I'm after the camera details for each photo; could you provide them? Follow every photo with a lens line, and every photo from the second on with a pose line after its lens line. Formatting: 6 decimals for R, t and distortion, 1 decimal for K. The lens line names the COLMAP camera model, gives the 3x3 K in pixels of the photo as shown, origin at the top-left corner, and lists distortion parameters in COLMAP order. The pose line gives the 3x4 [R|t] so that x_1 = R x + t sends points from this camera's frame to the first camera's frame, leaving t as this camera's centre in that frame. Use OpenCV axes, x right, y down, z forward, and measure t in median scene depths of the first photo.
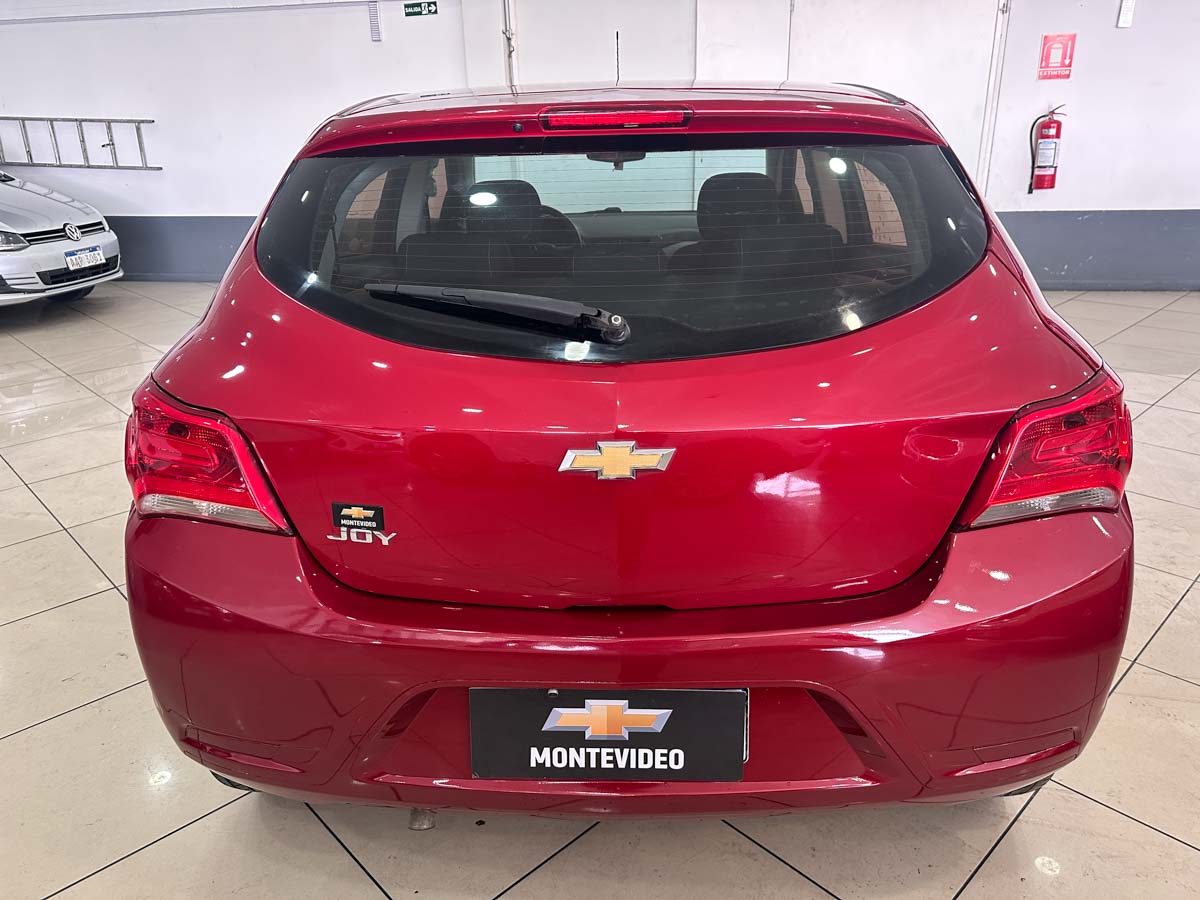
lens RADIAL K [[848.3, 0, 582.7], [0, 848.3, 446.5], [0, 0, 1]] dist [0.126104, -0.181202]
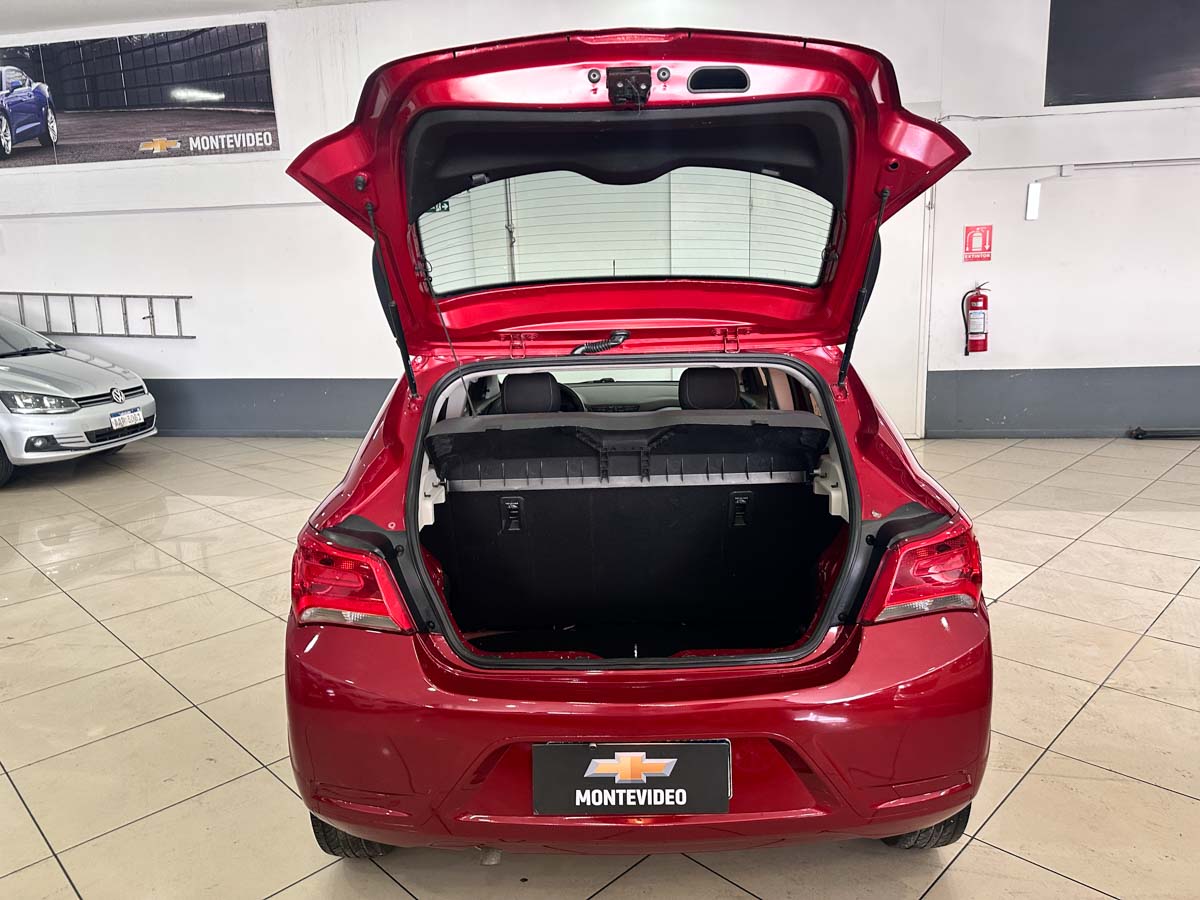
lens RADIAL K [[848.3, 0, 582.7], [0, 848.3, 446.5], [0, 0, 1]] dist [0.126104, -0.181202]
pose [[0.999720, -0.009372, 0.021722, -0.068198], [0.012795, 0.986507, -0.163216, 0.027053], [-0.019899, 0.163448, 0.986351, -0.423943]]
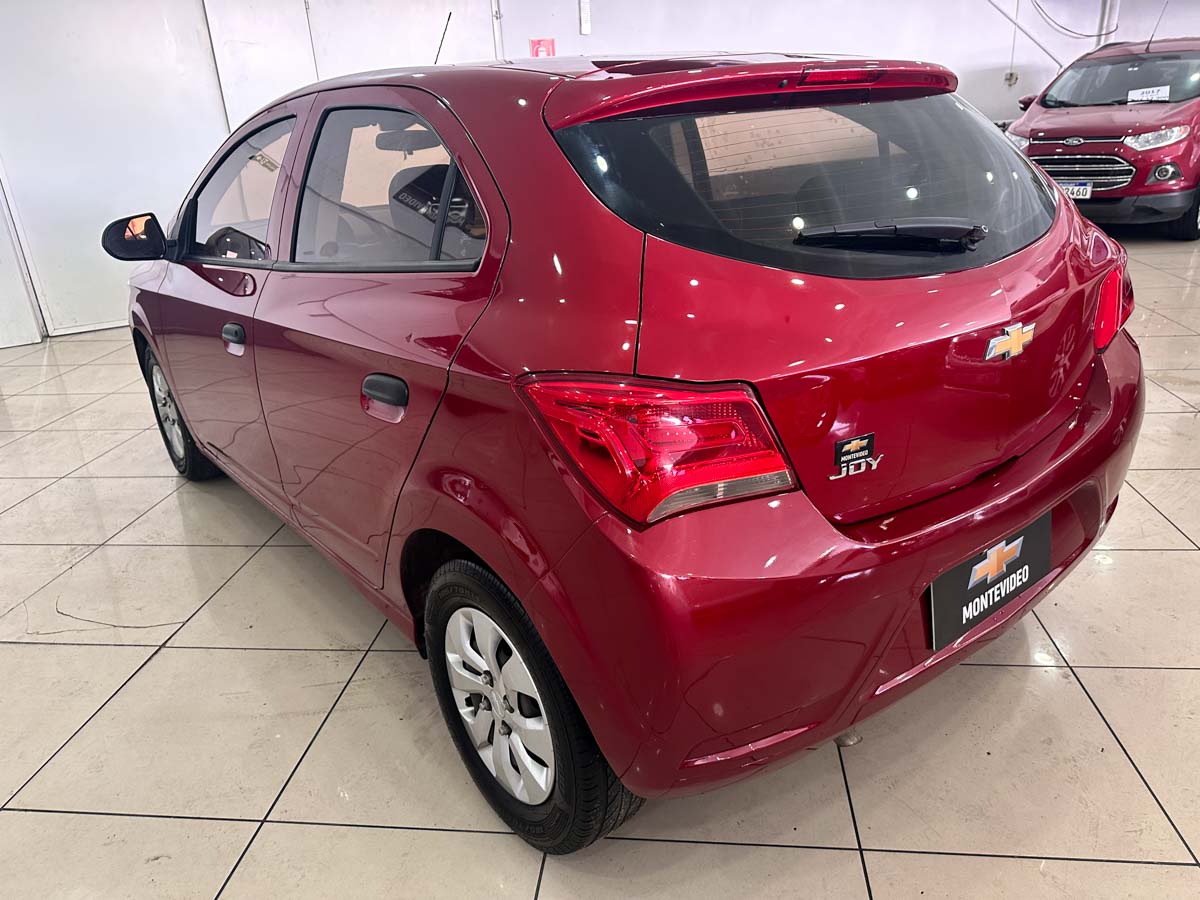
lens RADIAL K [[848.3, 0, 582.7], [0, 848.3, 446.5], [0, 0, 1]] dist [0.126104, -0.181202]
pose [[0.758384, -0.250863, 0.601599, -1.012026], [0.256571, 0.963351, 0.078274, -0.078692], [-0.599187, 0.094991, 0.794954, 0.321546]]
